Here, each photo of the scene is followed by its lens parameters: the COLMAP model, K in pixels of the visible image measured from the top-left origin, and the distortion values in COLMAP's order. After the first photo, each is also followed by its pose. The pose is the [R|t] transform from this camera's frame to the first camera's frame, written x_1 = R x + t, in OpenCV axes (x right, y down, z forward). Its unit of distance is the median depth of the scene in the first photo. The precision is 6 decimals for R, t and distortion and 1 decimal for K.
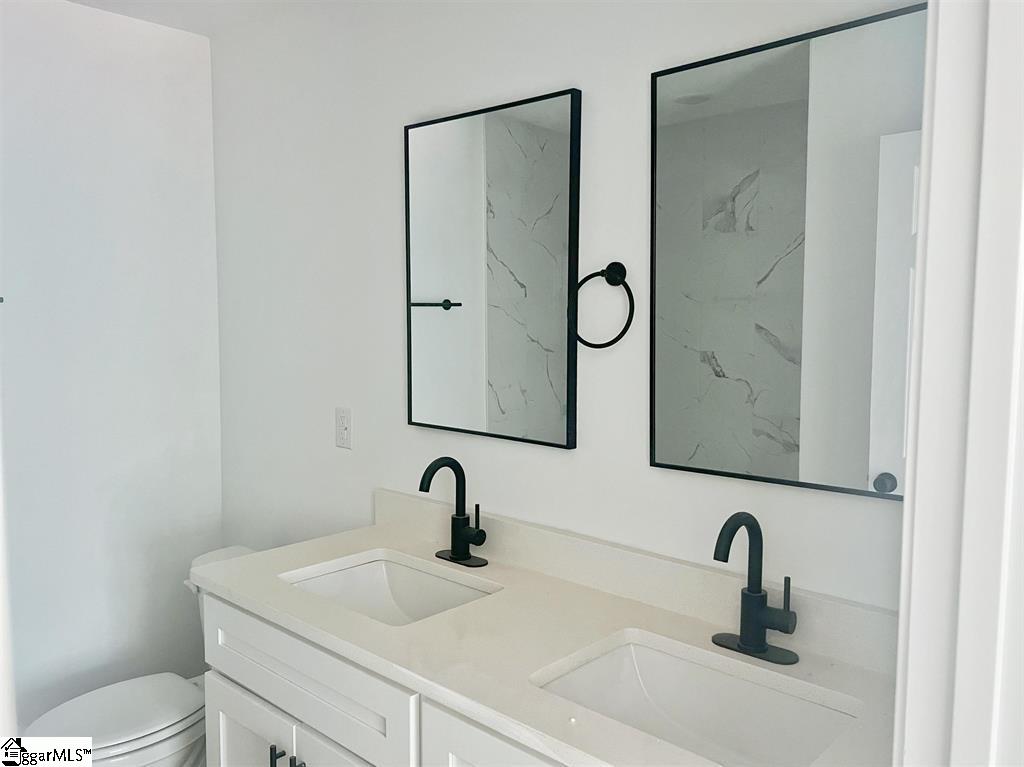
lens RADIAL K [[760.3, 0, 512.0], [0, 760.3, 383.5], [0, 0, 1]] dist [-0.002032, -0.186448]
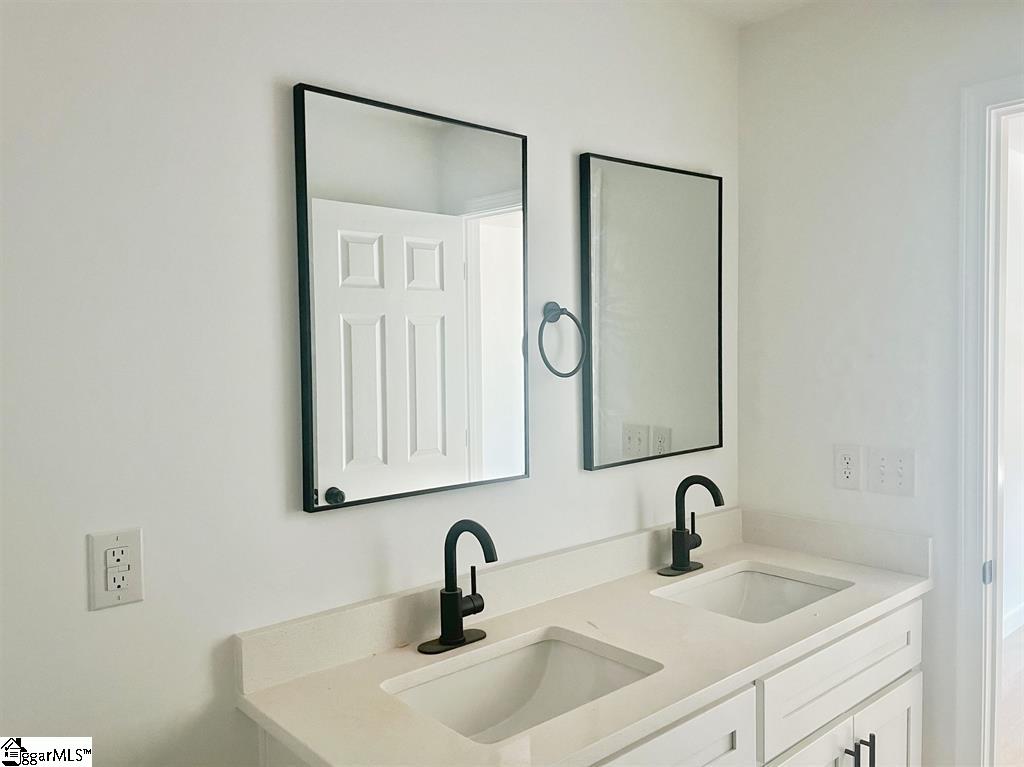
lens RADIAL K [[768.7, 0, 517.0], [0, 768.7, 386.9], [0, 0, 1]] dist [0.060359, -0.081159]
pose [[0.144945, -0.063789, 0.987381, -0.993737], [0.108287, 0.992948, 0.048252, -0.092267], [-0.983496, 0.099926, 0.150830, 0.870299]]
